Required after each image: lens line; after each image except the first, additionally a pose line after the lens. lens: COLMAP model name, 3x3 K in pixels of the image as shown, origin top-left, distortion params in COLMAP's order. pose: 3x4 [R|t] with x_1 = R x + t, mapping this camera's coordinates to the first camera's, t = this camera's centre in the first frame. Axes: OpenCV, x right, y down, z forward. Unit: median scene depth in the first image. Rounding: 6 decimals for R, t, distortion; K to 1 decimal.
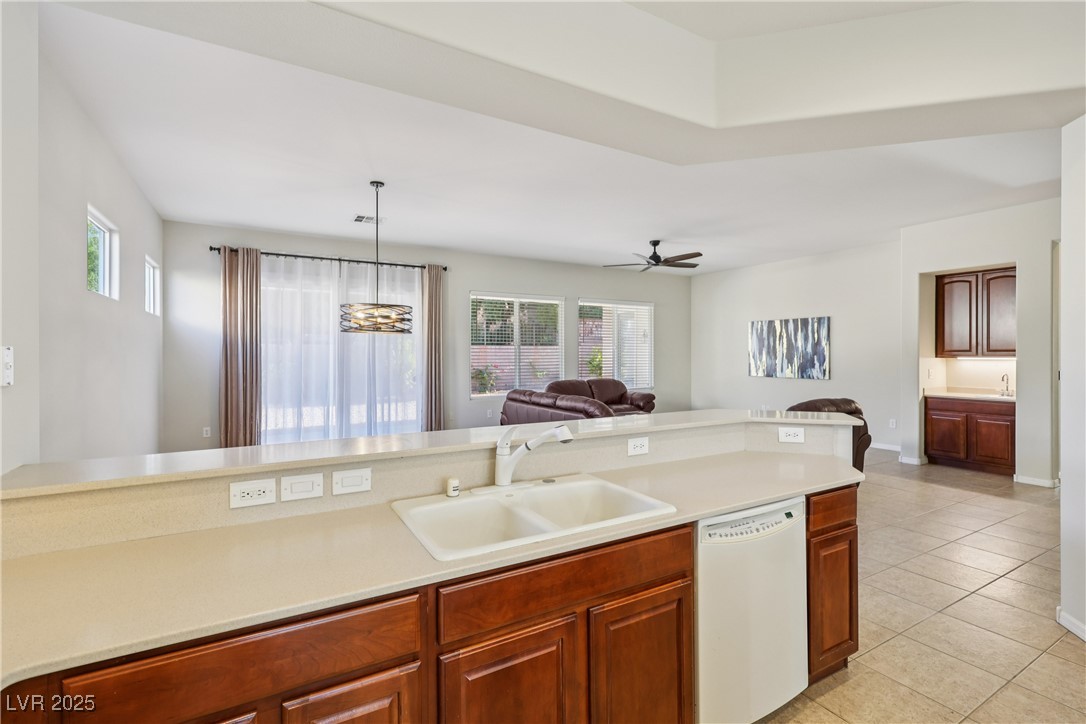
lens RADIAL K [[496.4, 0, 543.1], [0, 496.4, 355.9], [0, 0, 1]] dist [-0.001759, -0.000068]
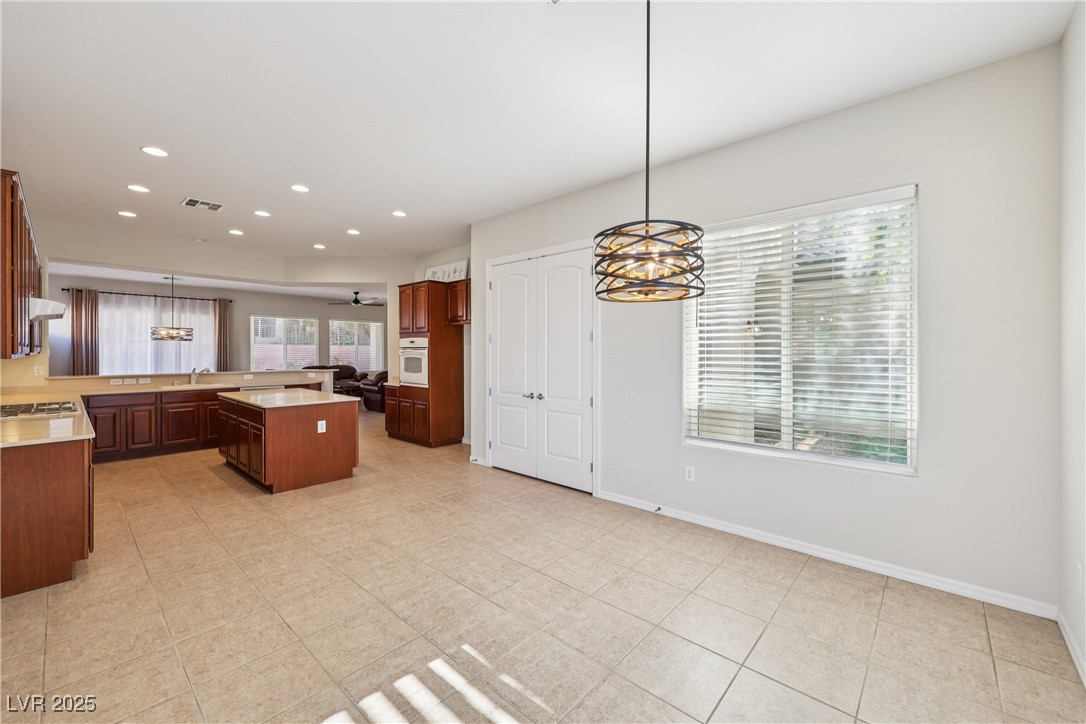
lens RADIAL K [[439.4, 0, 543.9], [0, 439.4, 352.9], [0, 0, 1]] dist [-0.004125, -0.000176]
pose [[0.952128, -0.001436, 0.305696, 0.352332], [0.001271, 0.999999, 0.000739, 0.003276], [-0.305697, -0.000315, 0.952129, -0.738232]]
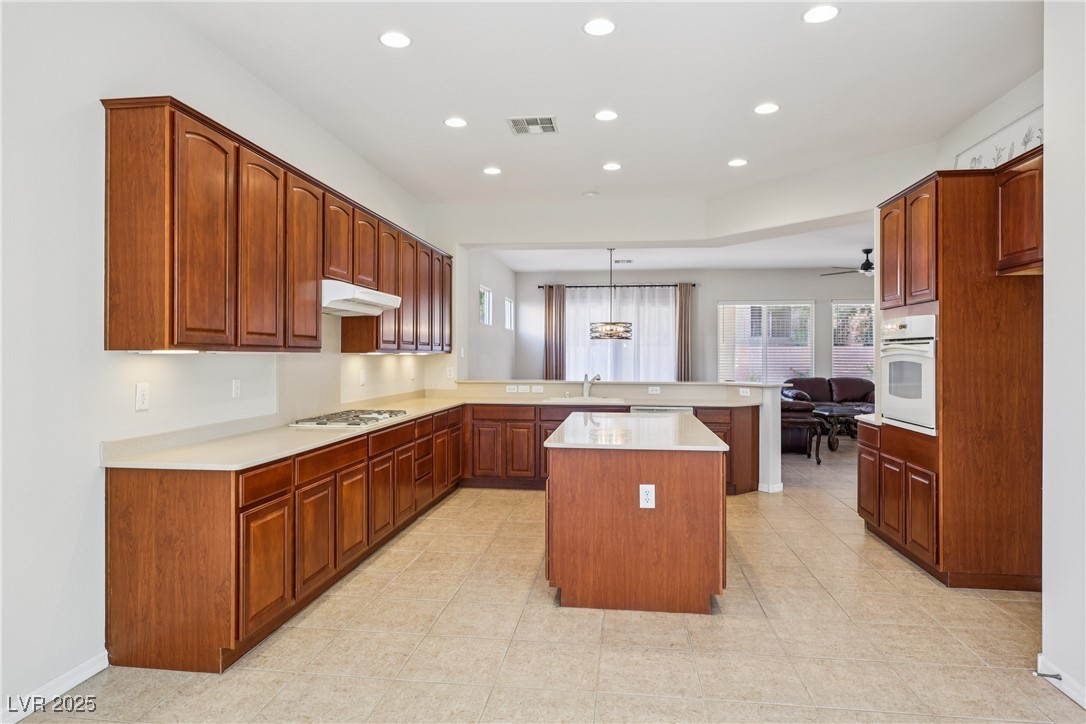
lens RADIAL K [[633.6, 0, 544.7], [0, 633.6, 357.2], [0, 0, 1]] dist [0.003160, -0.001082]
pose [[0.796790, 0.003120, -0.604248, 0.446530], [-0.005828, 0.999980, -0.002521, 0.010832], [0.604228, 0.005530, 0.796793, -0.472165]]
